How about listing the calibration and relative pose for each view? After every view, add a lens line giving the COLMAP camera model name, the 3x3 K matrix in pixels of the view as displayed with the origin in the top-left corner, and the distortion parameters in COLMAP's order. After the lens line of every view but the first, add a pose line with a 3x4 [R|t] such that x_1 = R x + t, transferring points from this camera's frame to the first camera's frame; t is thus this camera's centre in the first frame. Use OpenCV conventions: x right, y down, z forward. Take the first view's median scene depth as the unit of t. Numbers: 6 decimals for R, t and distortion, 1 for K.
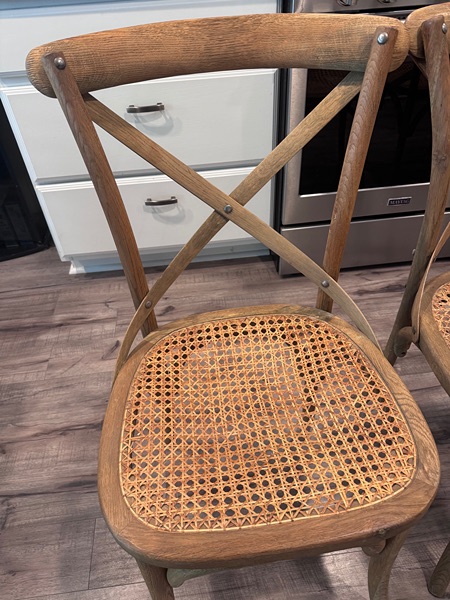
lens RADIAL K [[426.2, 0, 224.9], [0, 426.2, 303.9], [0, 0, 1]] dist [0.015893, -0.027189]
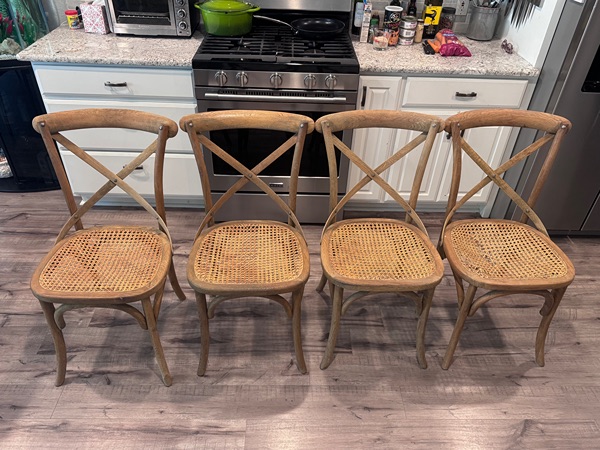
lens RADIAL K [[458.6, 0, 305.5], [0, 458.6, 226.9], [0, 0, 1]] dist [0.012038, -0.025607]
pose [[0.992589, 0.120356, -0.016752, 1.029641], [-0.121347, 0.989022, -0.084325, 0.107889], [0.006419, 0.085733, 0.996298, -1.373893]]
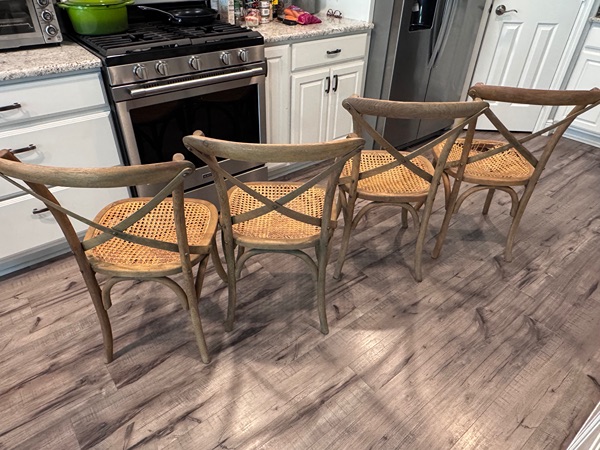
lens RADIAL K [[400.3, 0, 297.9], [0, 400.3, 223.1], [0, 0, 1]] dist [-0.018538, 0.009818]
pose [[0.841990, -0.255924, 0.474927, -0.151756], [0.315482, 0.947685, -0.048634, 0.221092], [-0.437635, 0.190780, 0.878680, -0.854160]]
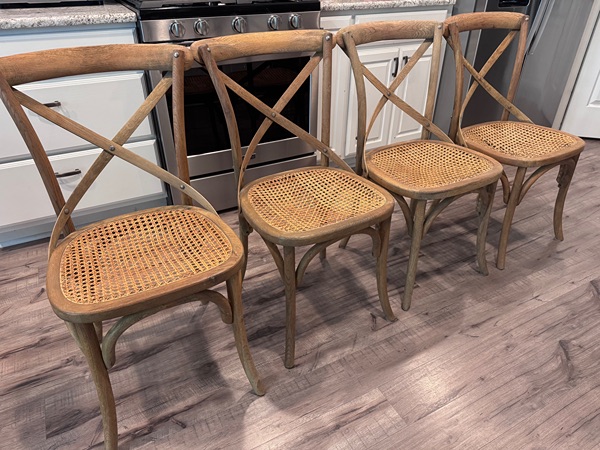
lens RADIAL K [[426.2, 0, 305.0], [0, 426.2, 224.9], [0, 0, 1]] dist [0.015893, -0.027189]
pose [[0.924146, -0.155325, 0.349040, 0.068925], [0.215720, 0.966193, -0.141195, 0.433520], [-0.315309, 0.205780, 0.926410, -0.682278]]
